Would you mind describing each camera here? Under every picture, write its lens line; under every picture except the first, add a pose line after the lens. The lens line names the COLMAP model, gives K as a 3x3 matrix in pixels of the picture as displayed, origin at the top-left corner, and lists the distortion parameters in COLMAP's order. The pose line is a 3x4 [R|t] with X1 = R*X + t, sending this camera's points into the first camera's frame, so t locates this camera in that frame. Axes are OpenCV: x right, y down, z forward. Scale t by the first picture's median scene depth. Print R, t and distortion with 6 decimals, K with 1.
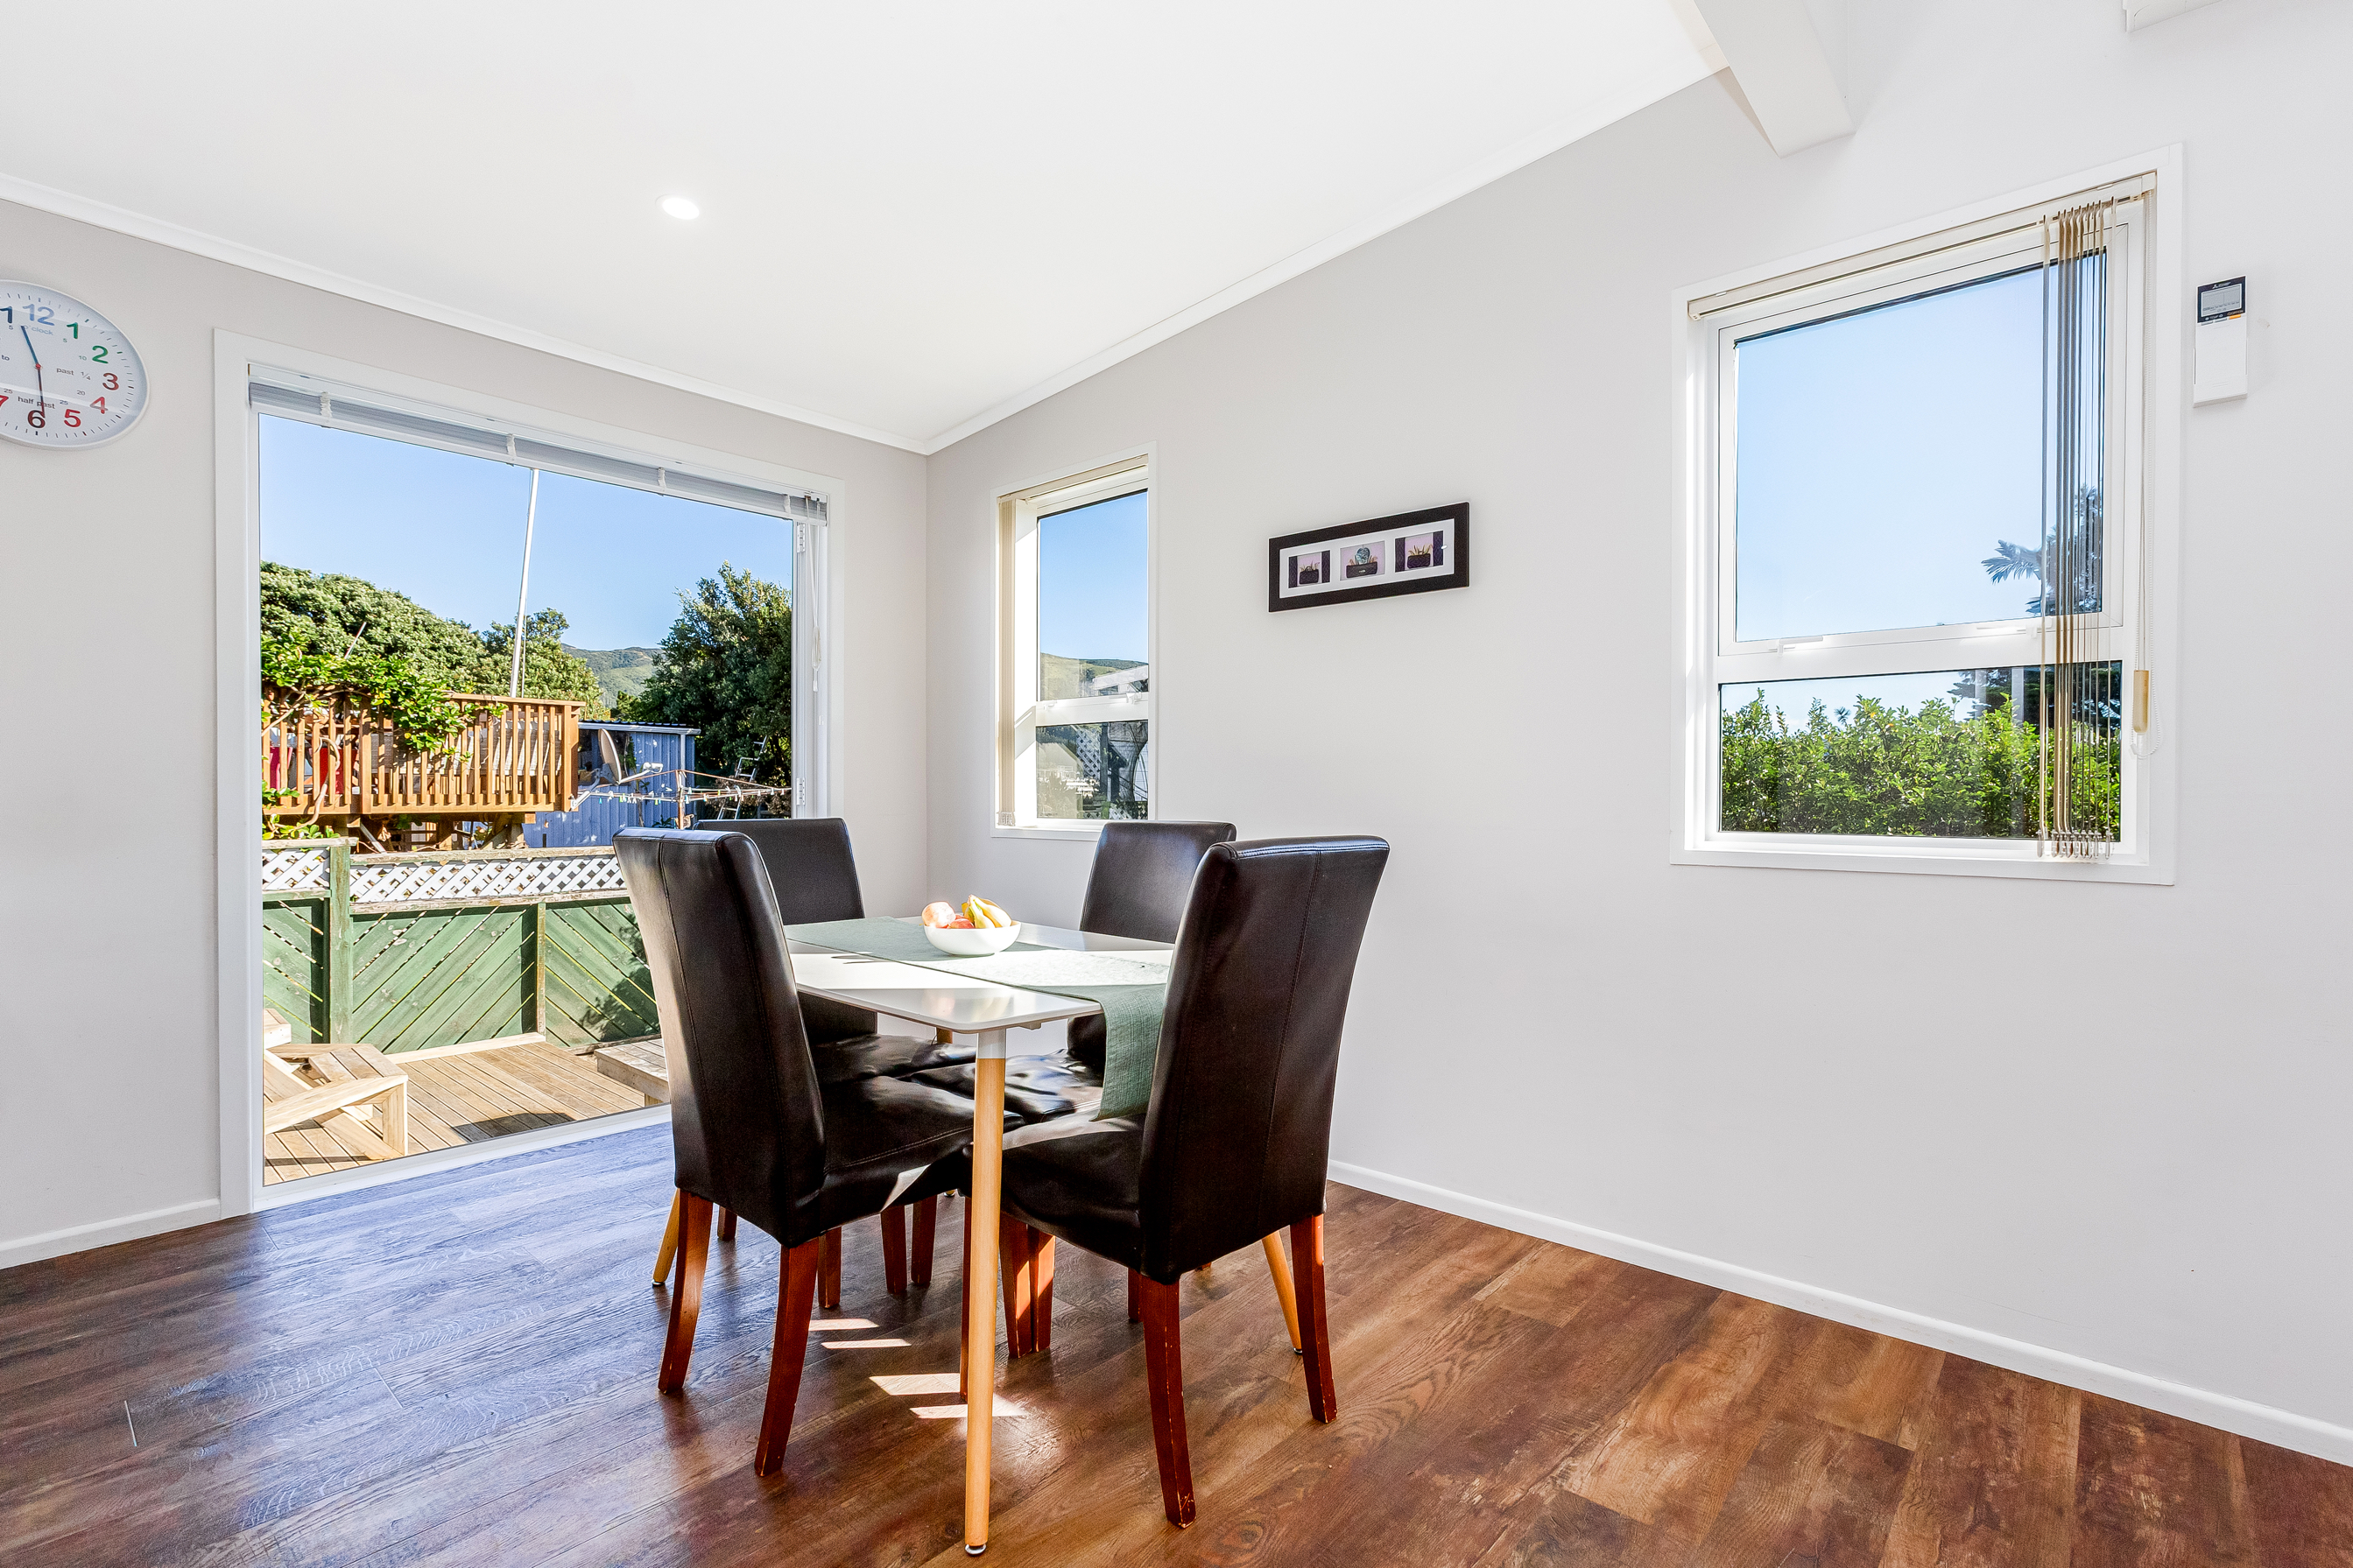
lens RADIAL K [[1101.6, 0, 1166.8], [0, 1101.6, 787.9], [0, 0, 1]] dist [-0.002721, -0.000084]
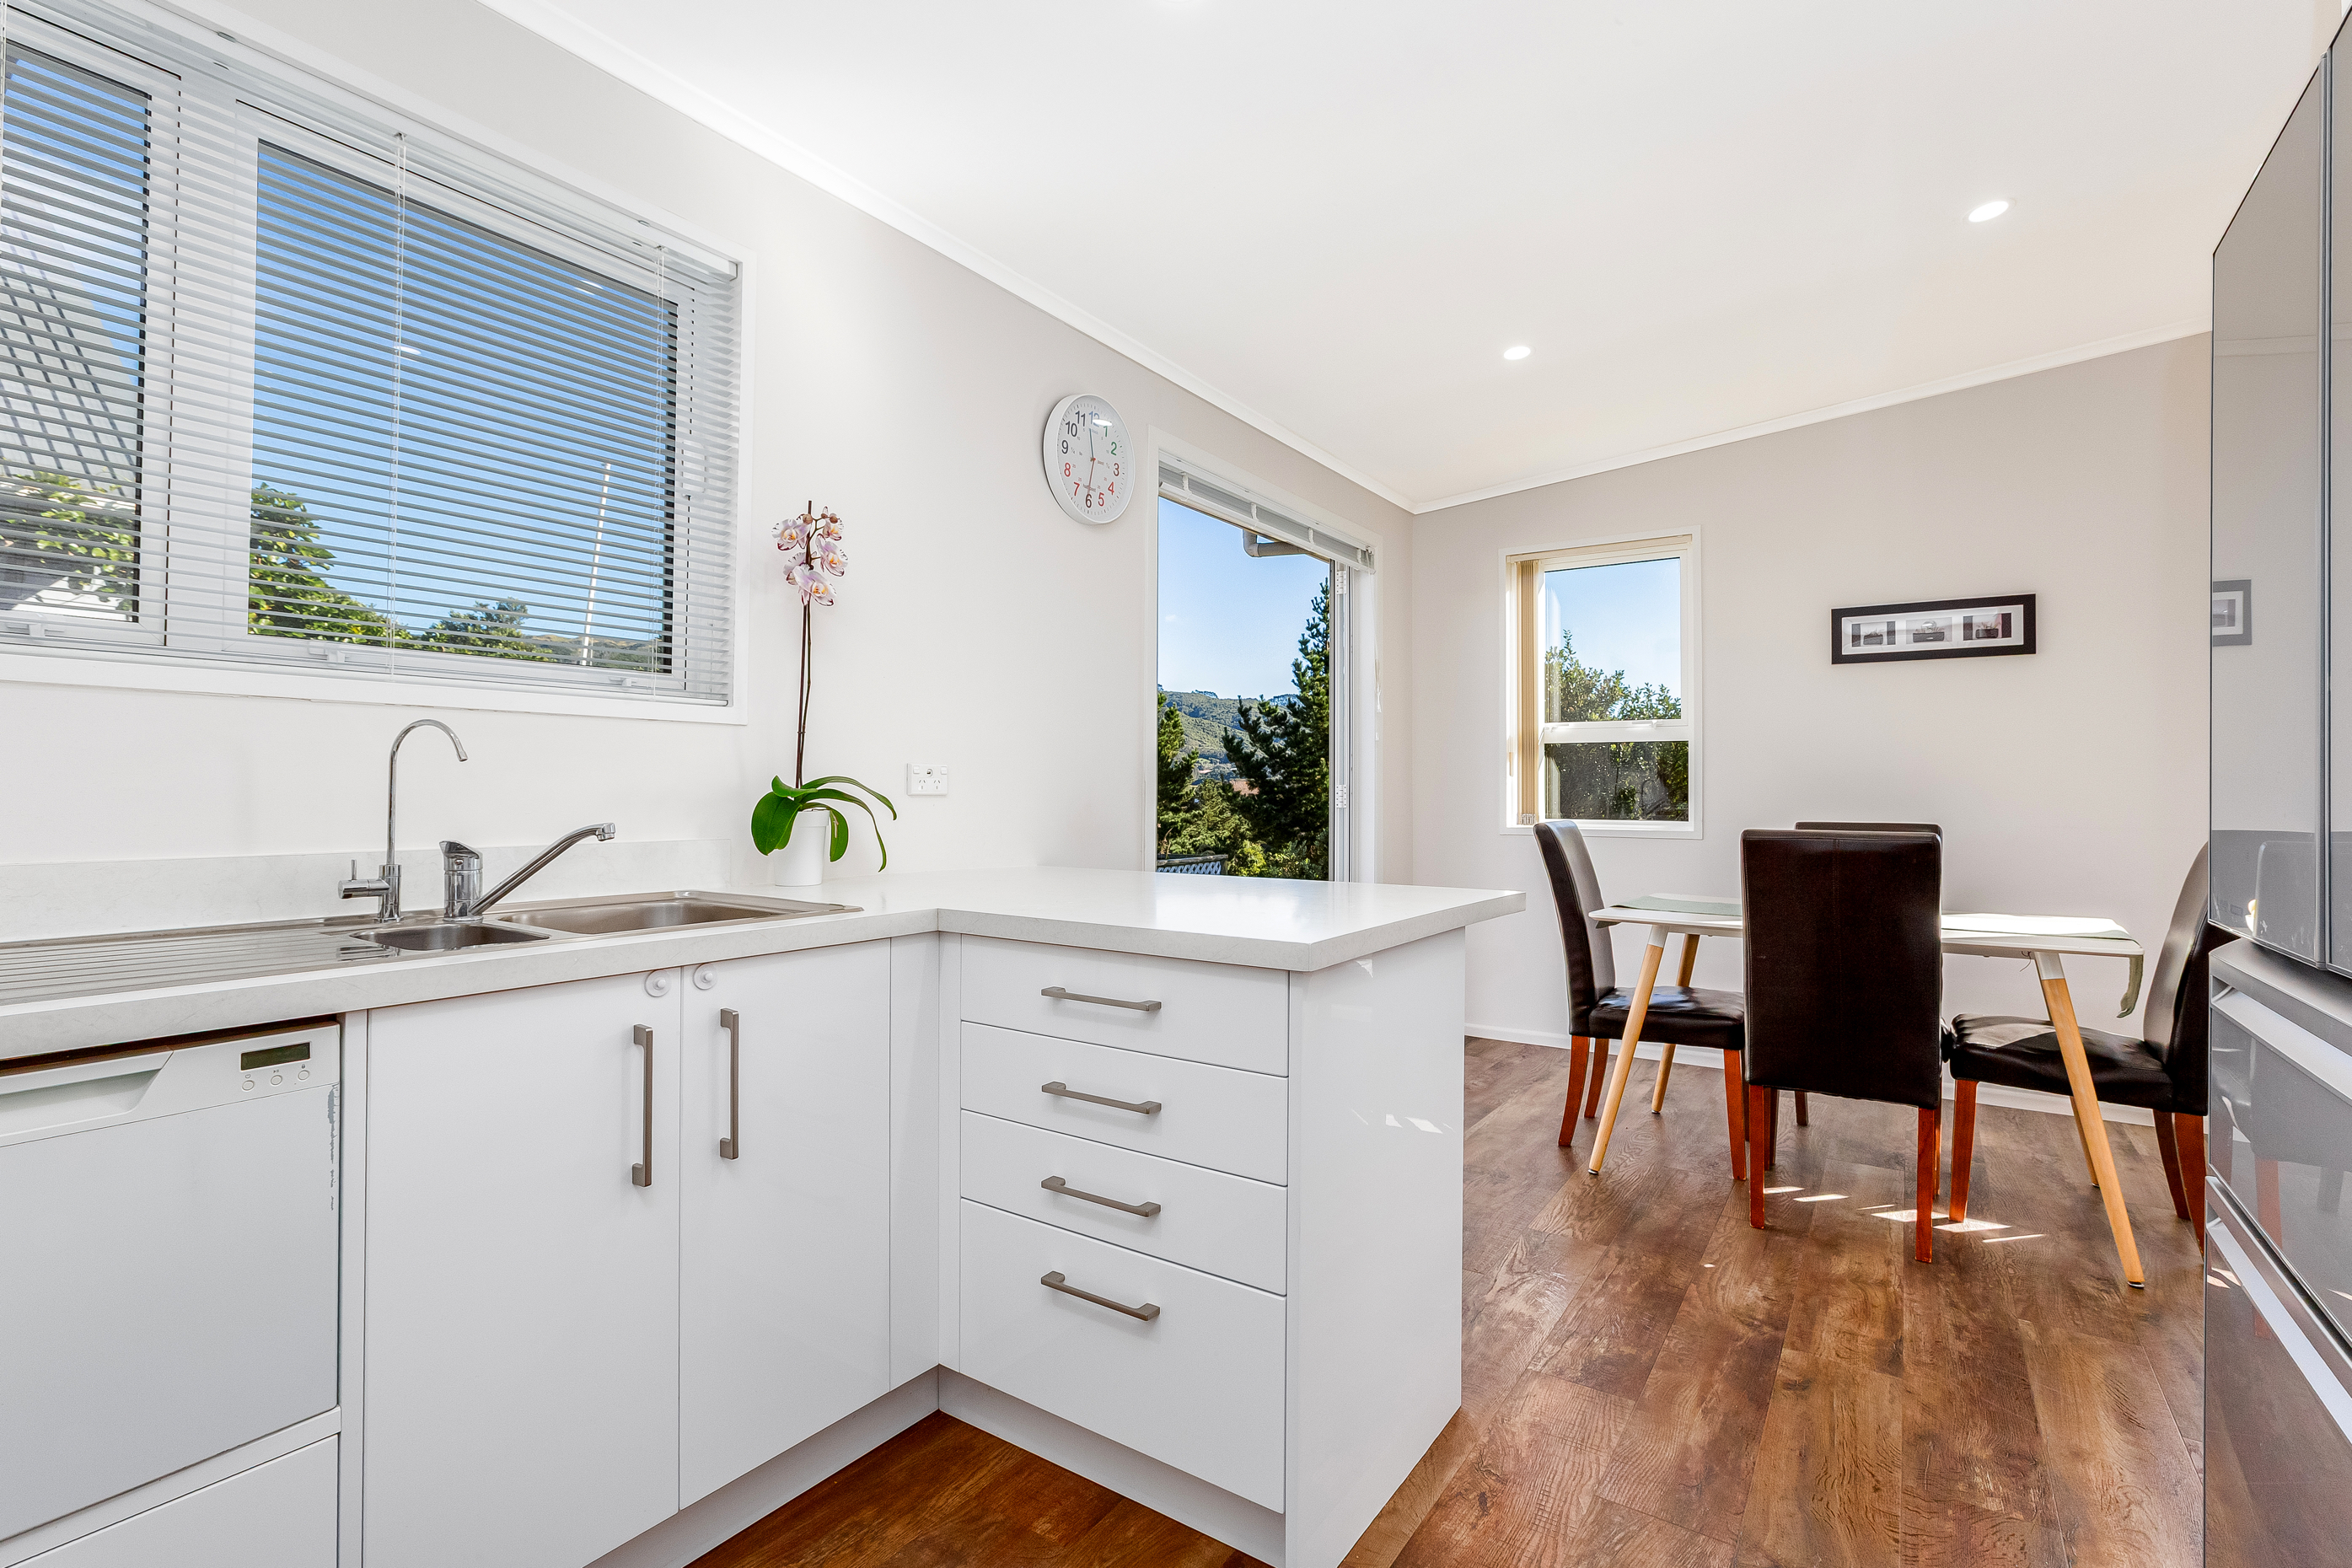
lens RADIAL K [[1101.3, 0, 1166.3], [0, 1101.3, 787.9], [0, 0, 1]] dist [-0.002721, -0.000084]
pose [[0.991015, 0.005332, 0.133644, -0.889567], [-0.005531, 0.999984, 0.001114, -0.007993], [-0.133636, -0.001843, 0.991029, -0.207538]]
